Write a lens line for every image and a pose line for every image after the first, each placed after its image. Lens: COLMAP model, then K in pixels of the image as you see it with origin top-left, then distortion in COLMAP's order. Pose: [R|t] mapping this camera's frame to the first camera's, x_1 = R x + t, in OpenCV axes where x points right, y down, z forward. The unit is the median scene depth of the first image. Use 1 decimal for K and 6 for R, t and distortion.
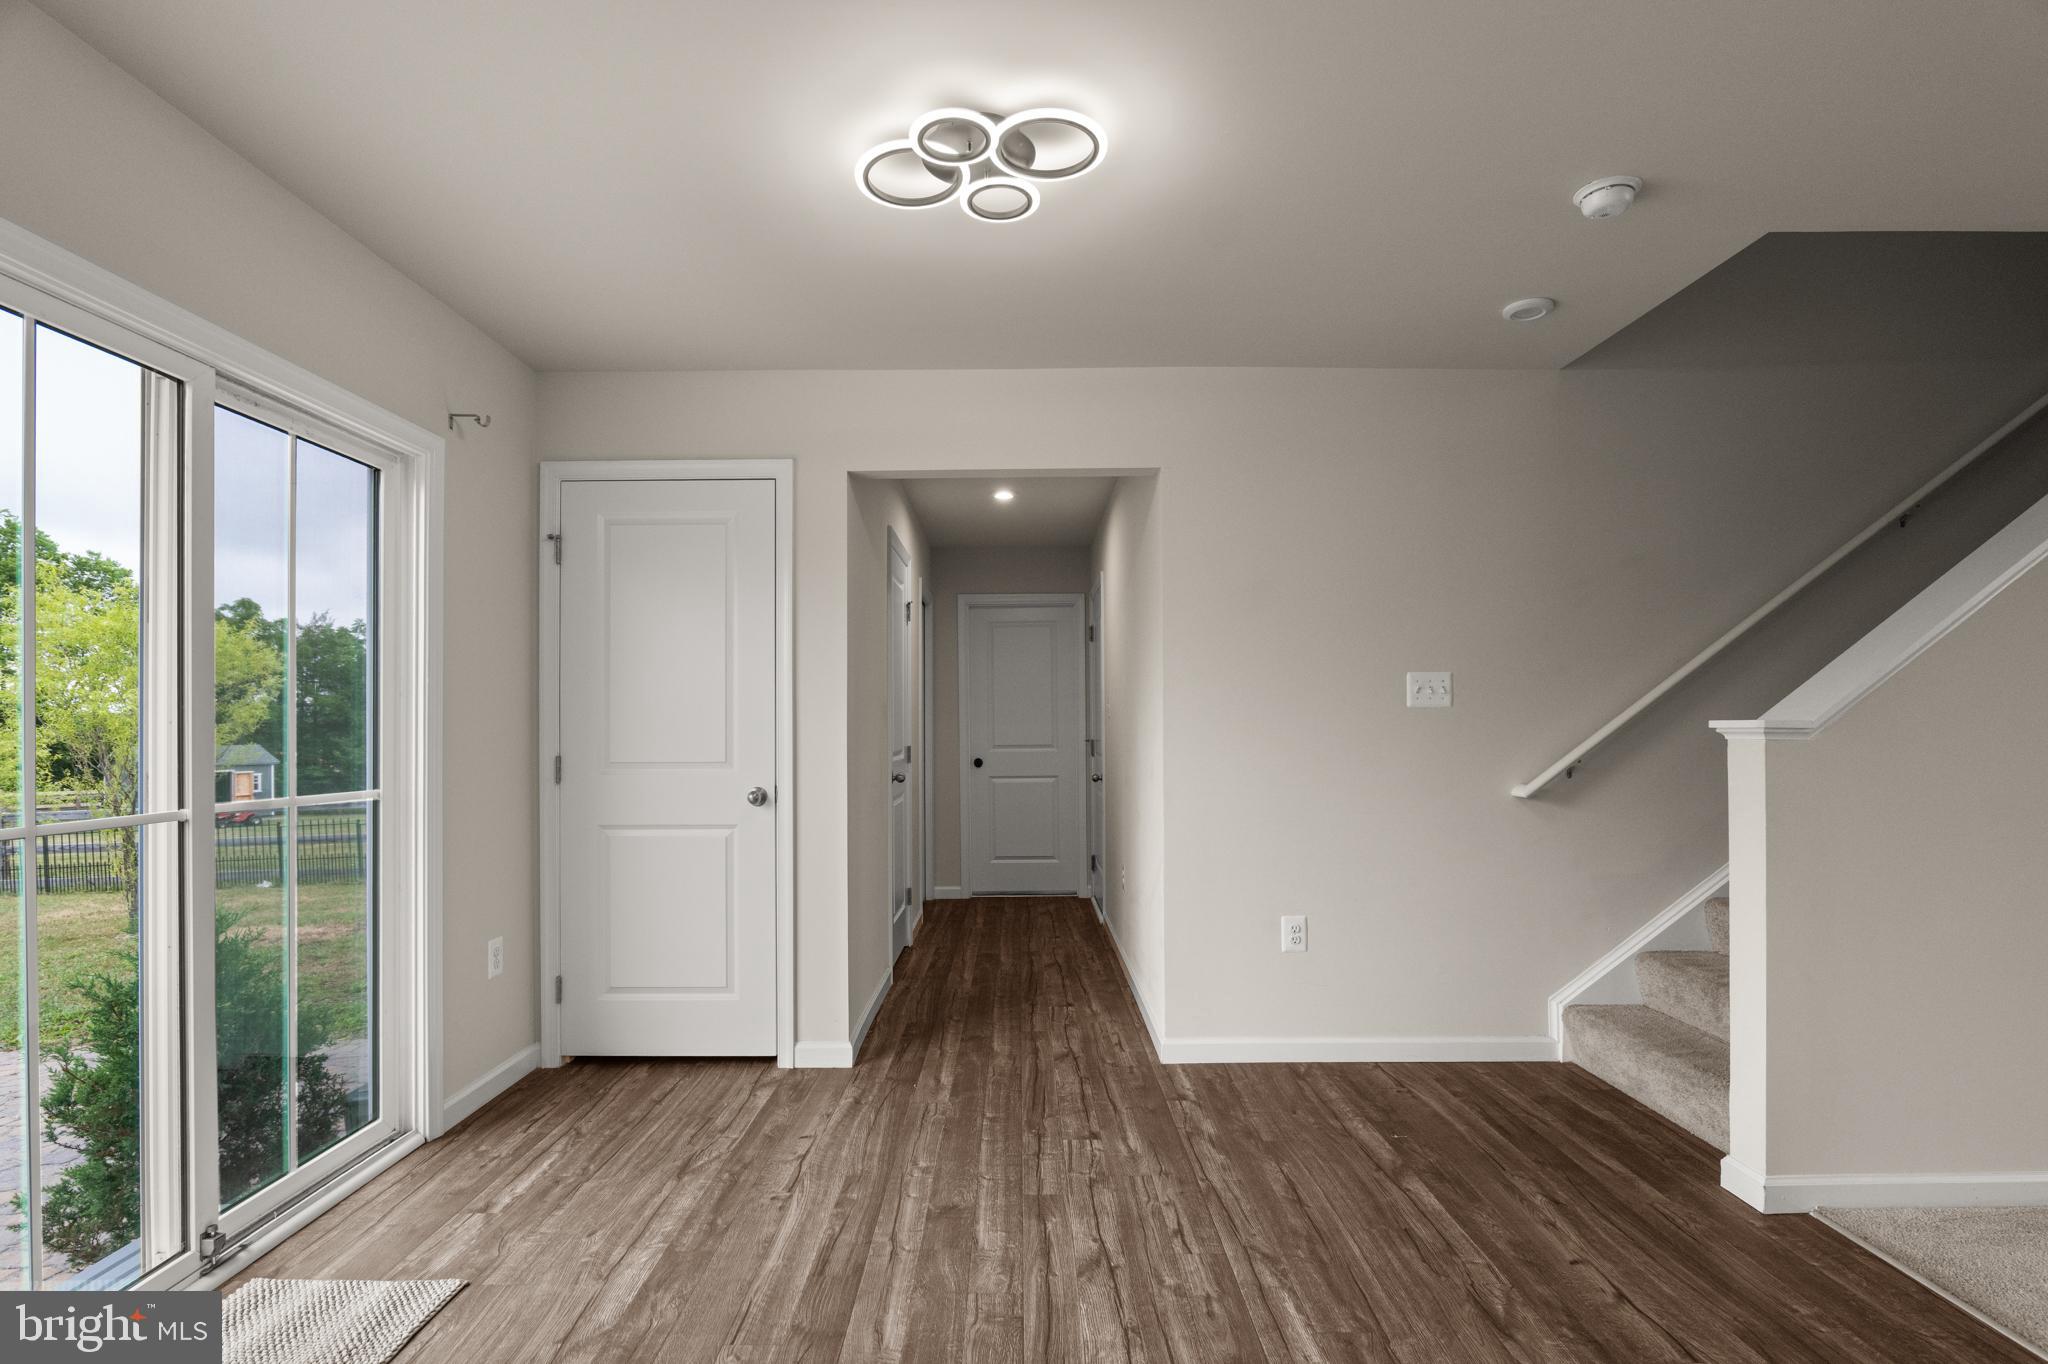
lens RADIAL K [[976.1, 0, 1029.1], [0, 976.1, 699.6], [0, 0, 1]] dist [-0.014833, 0.000381]
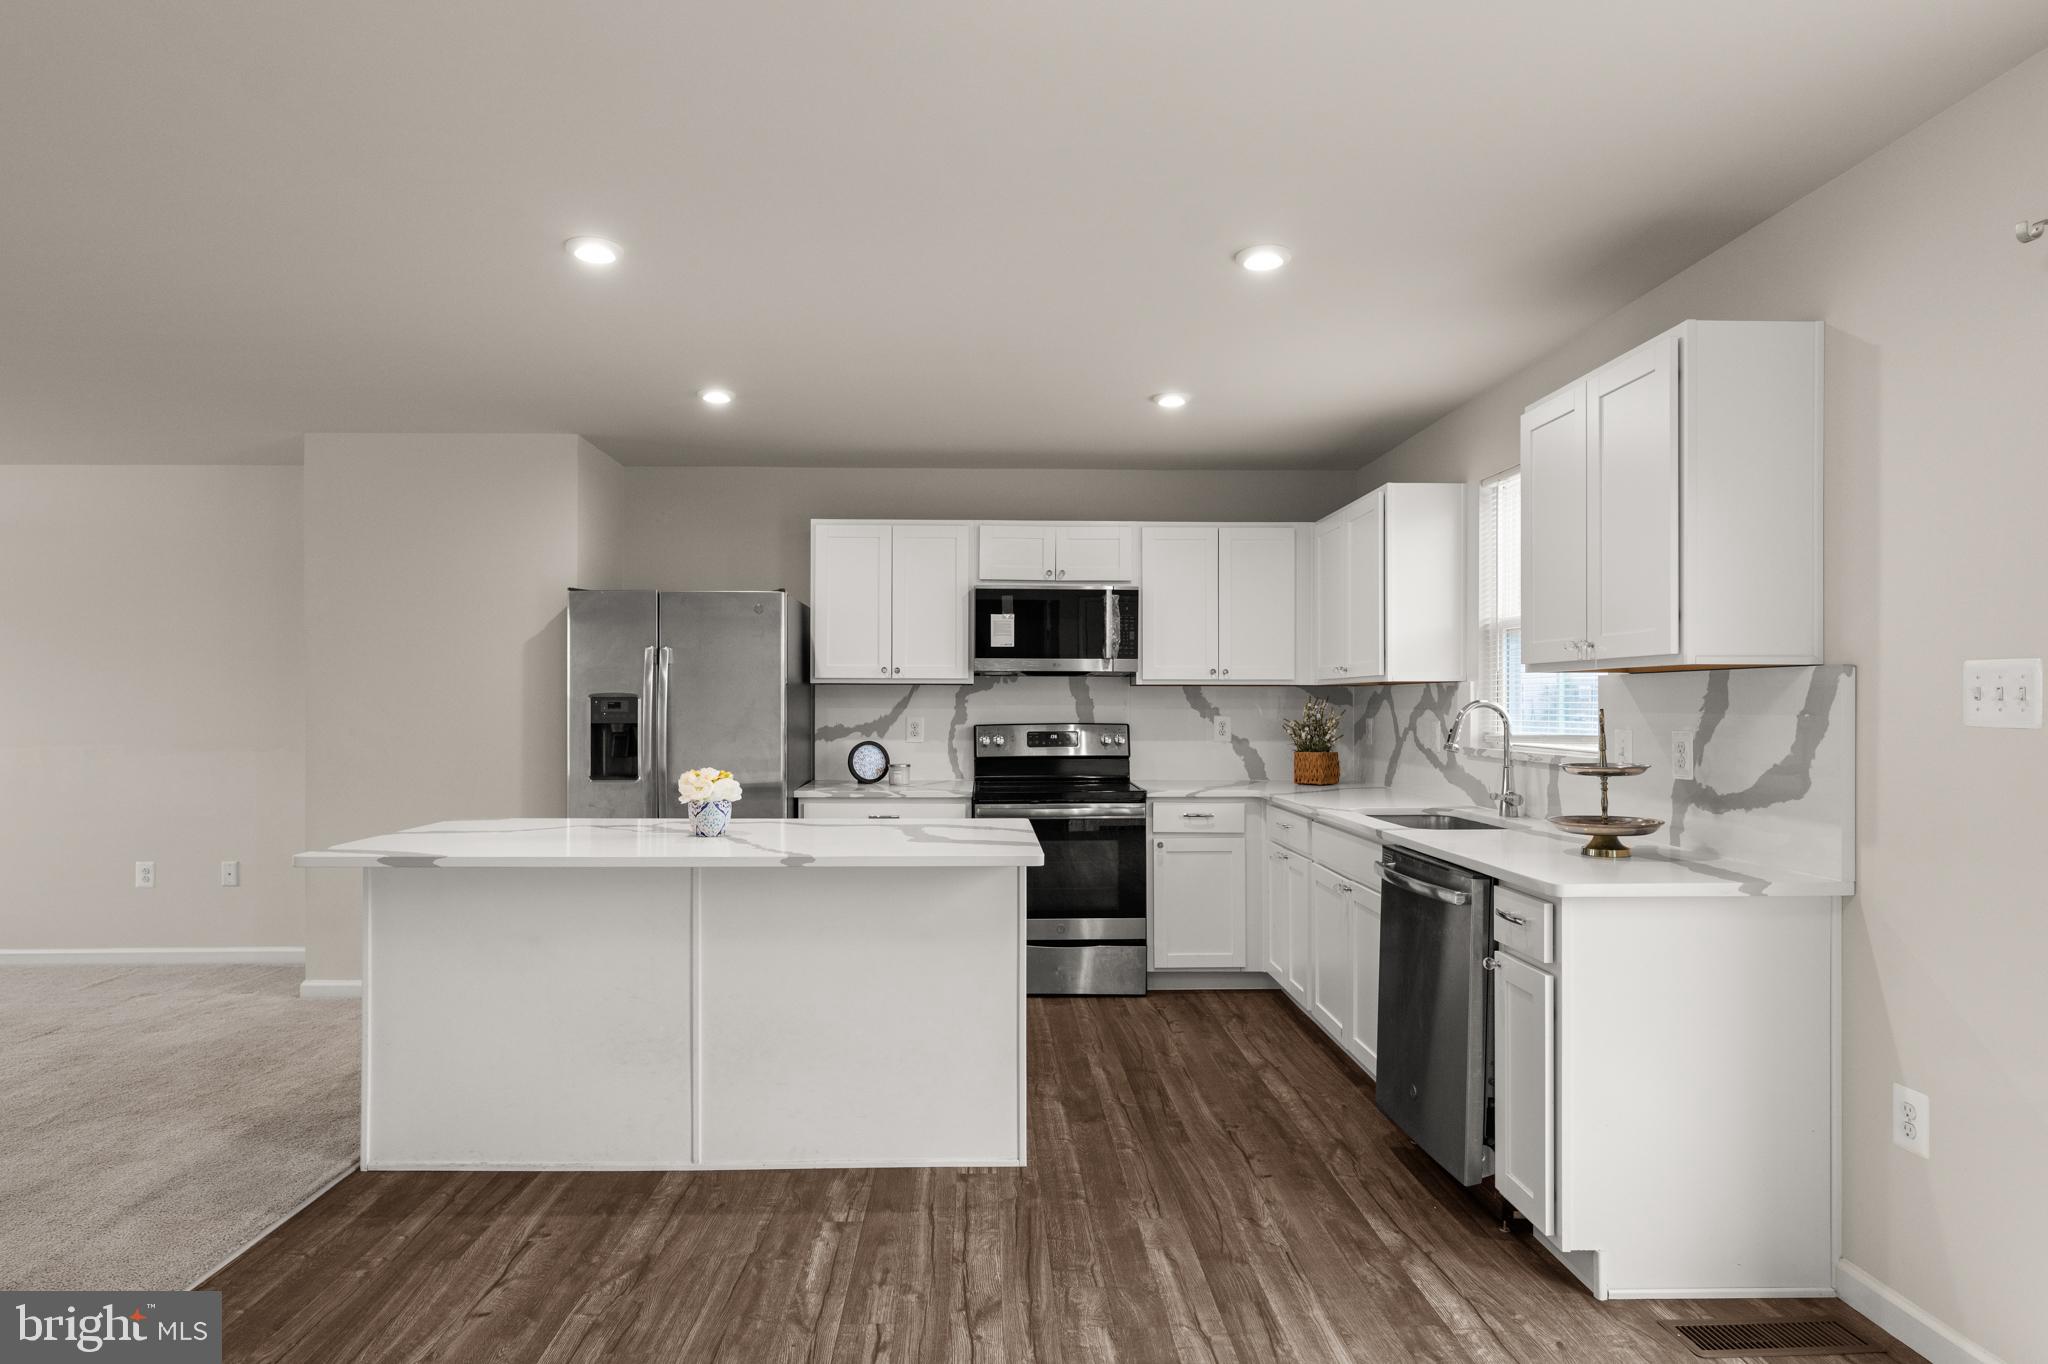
lens RADIAL K [[1150.9, 0, 1015.9], [0, 1150.9, 700.5], [0, 0, 1]] dist [0.004728, -0.003663]
pose [[-0.999807, 0.001990, -0.019558, 0.057209], [0.002333, 0.999844, -0.017535, -0.008663], [0.019520, -0.017578, -0.999655, 2.223849]]
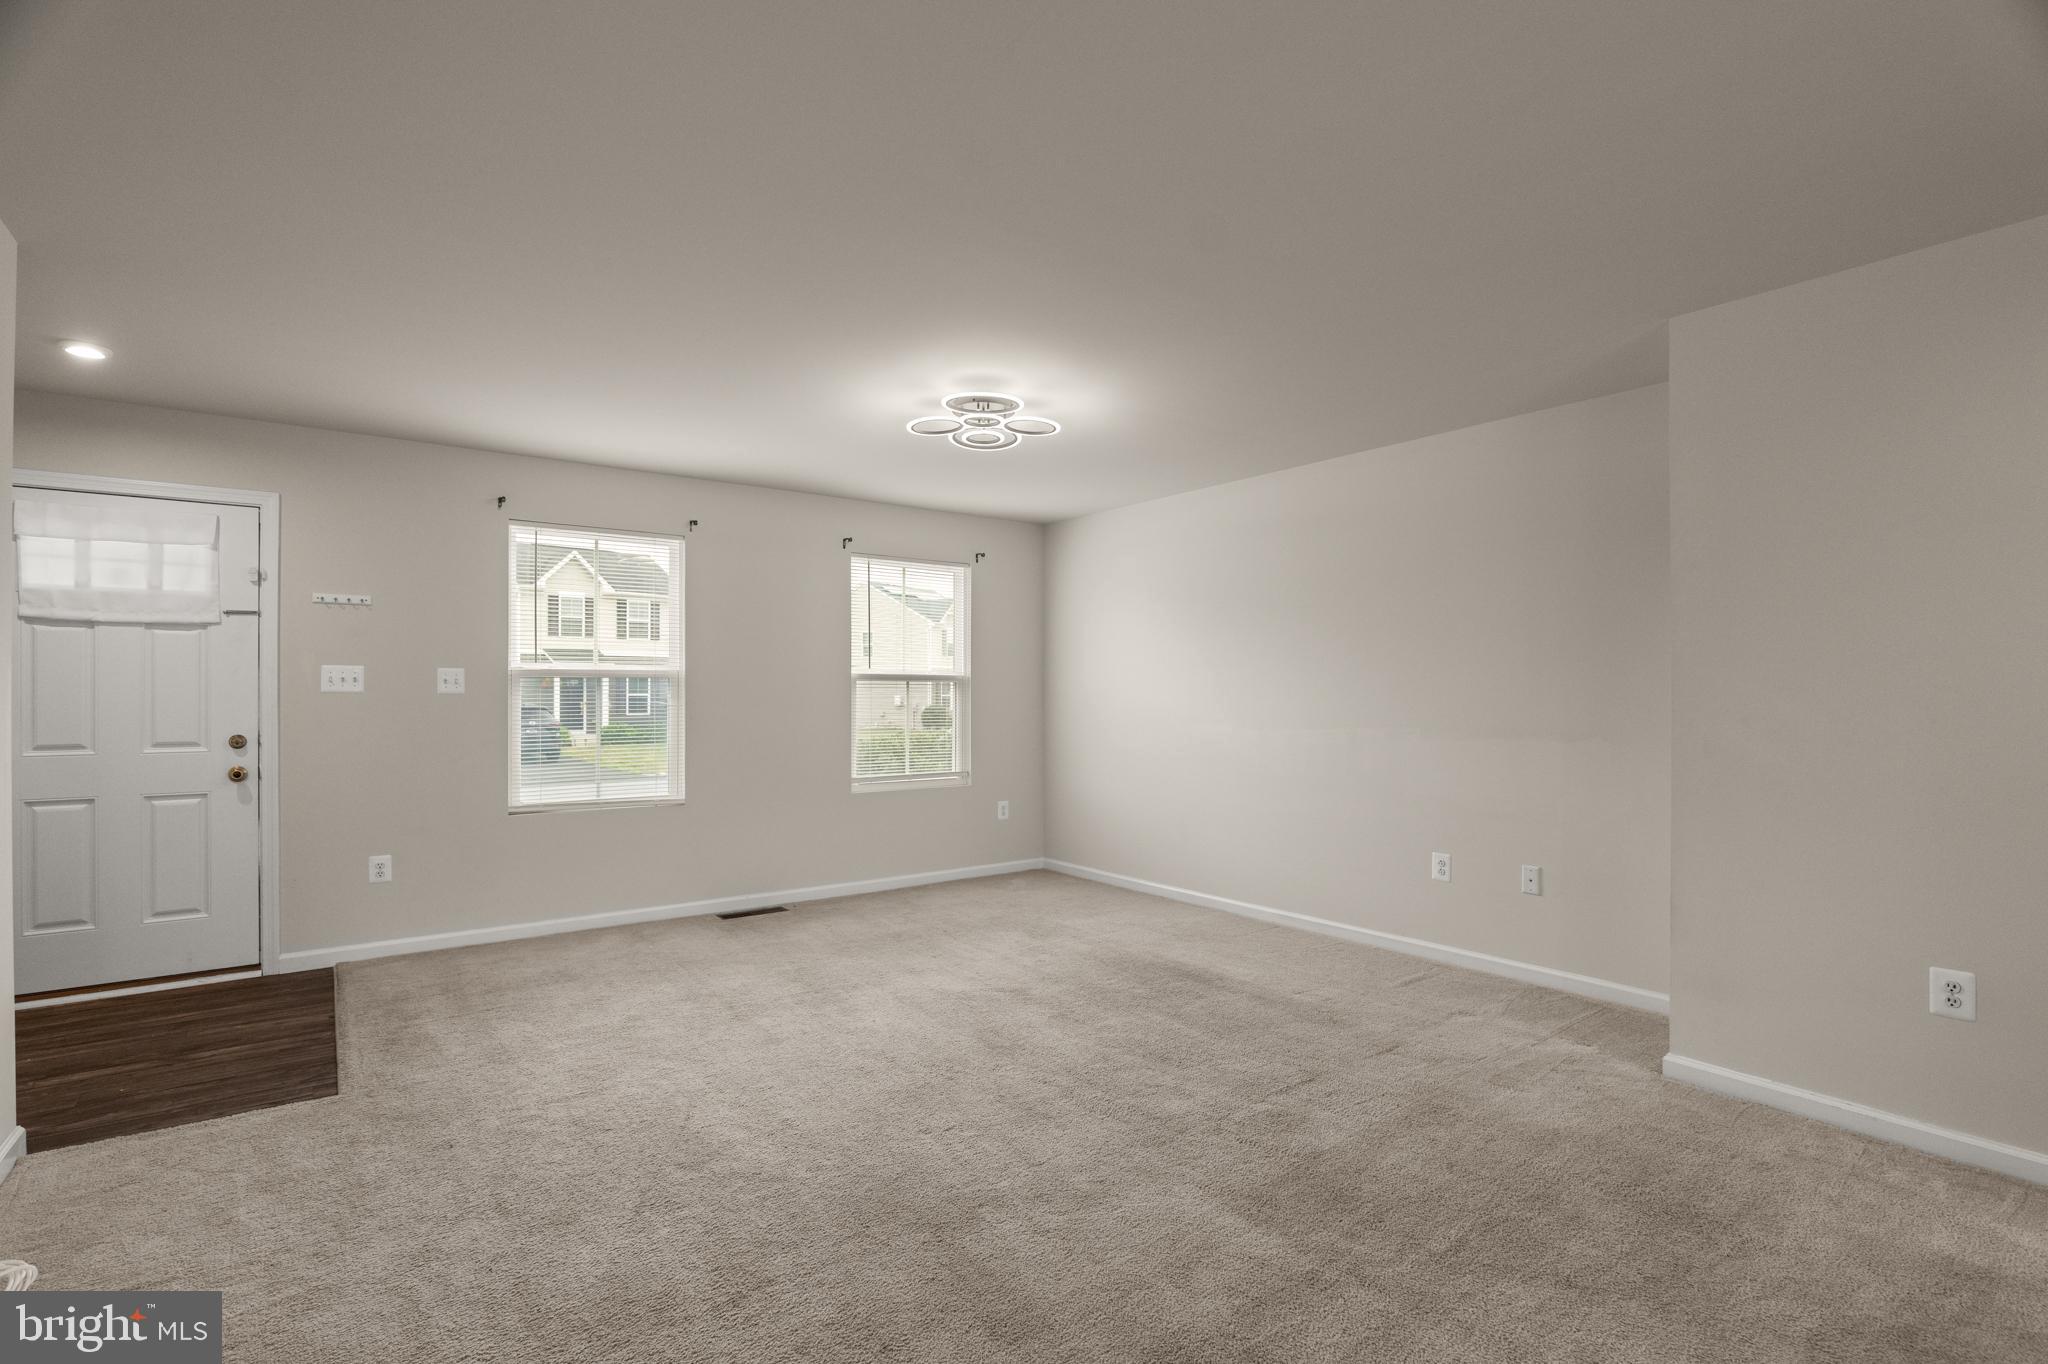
lens RADIAL K [[976.1, 0, 1025.6], [0, 976.1, 672.7], [0, 0, 1]] dist [-0.014833, 0.000381]
pose [[-0.599637, 0.016337, 0.800105, 0.880386], [-0.013251, 0.999452, -0.030338, -0.004068], [-0.800162, -0.028794, -0.599092, 1.501470]]
